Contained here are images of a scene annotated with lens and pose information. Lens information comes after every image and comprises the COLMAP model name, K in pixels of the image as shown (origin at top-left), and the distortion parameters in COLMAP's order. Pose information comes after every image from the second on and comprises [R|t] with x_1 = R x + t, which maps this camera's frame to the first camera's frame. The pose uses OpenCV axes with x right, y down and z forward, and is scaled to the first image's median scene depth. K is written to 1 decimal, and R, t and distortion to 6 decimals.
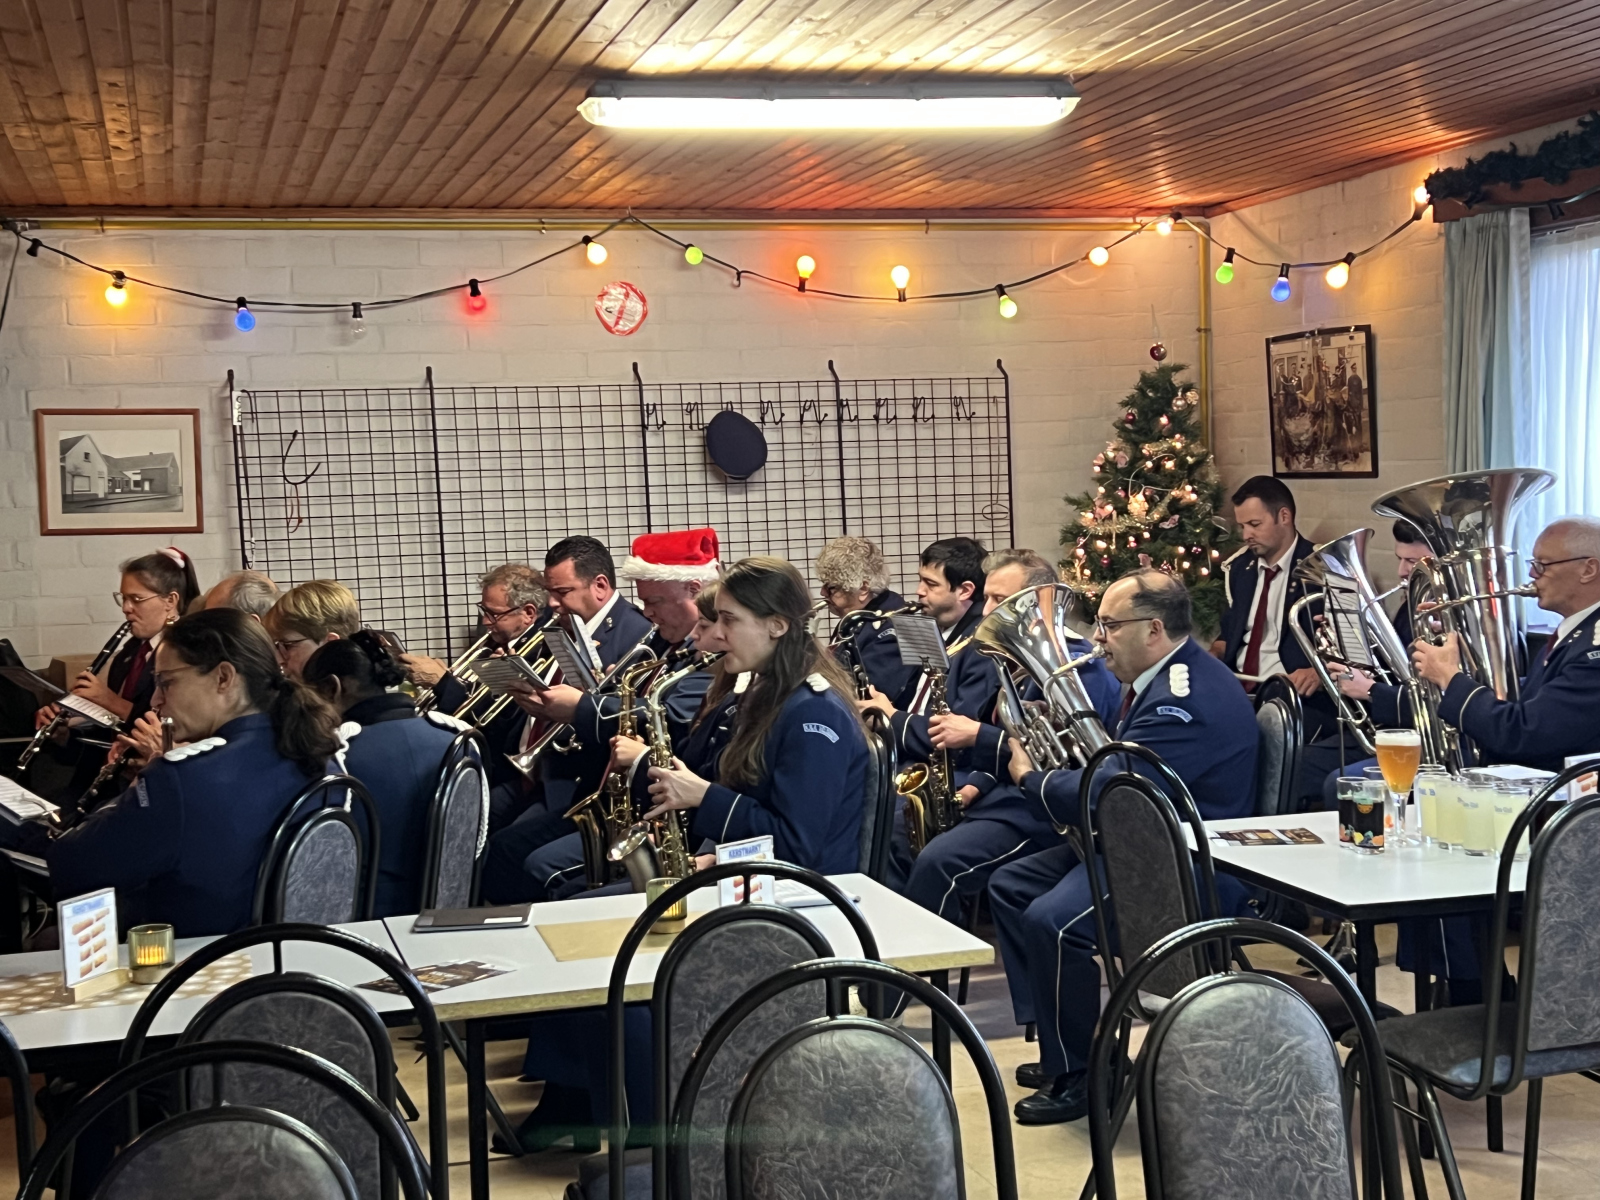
lens RADIAL K [[2145.4, 0, 794.3], [0, 2145.4, 597.0], [0, 0, 1]] dist [0.076180, 0.000000]
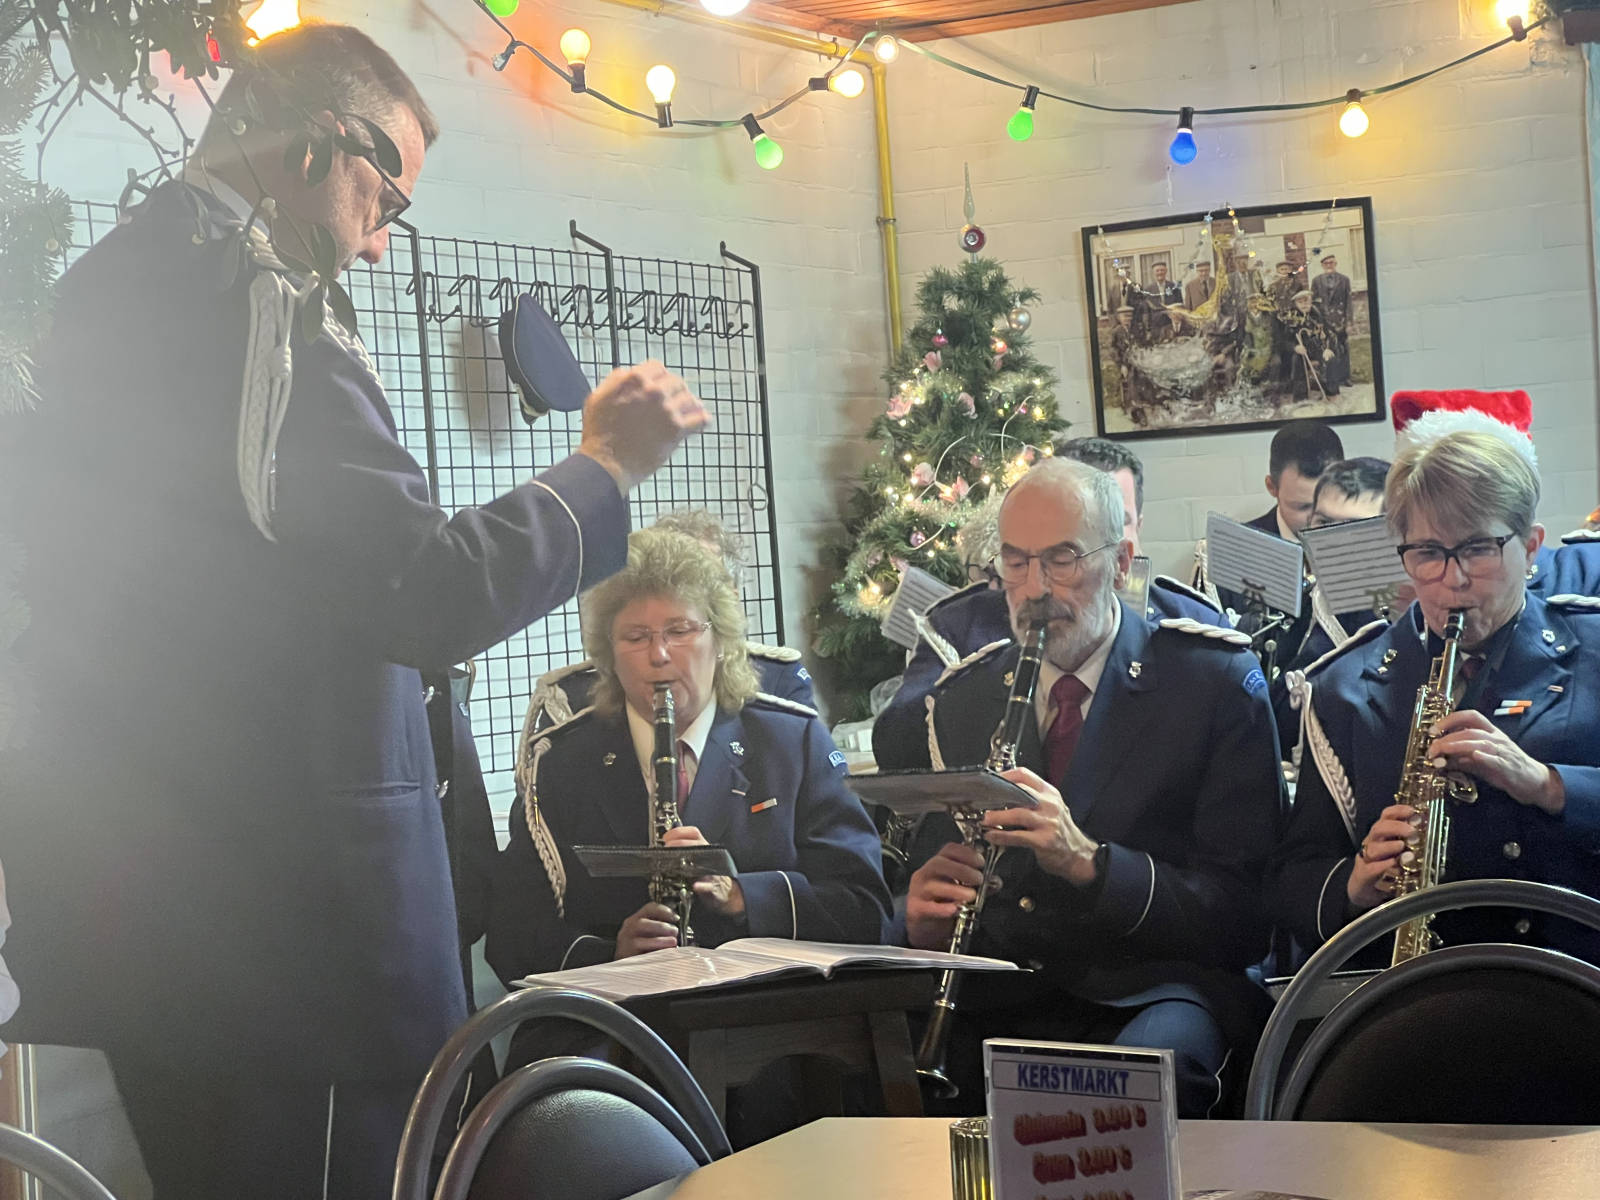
lens RADIAL K [[3631.5, 0, 792.6], [0, 3631.5, 561.2], [0, 0, 1]] dist [0.229767, 0.000000]
pose [[0.678562, -0.006678, 0.734512, -0.664535], [0.084115, 0.994087, -0.068670, 0.049350], [-0.729711, 0.108380, 0.675112, 0.340708]]
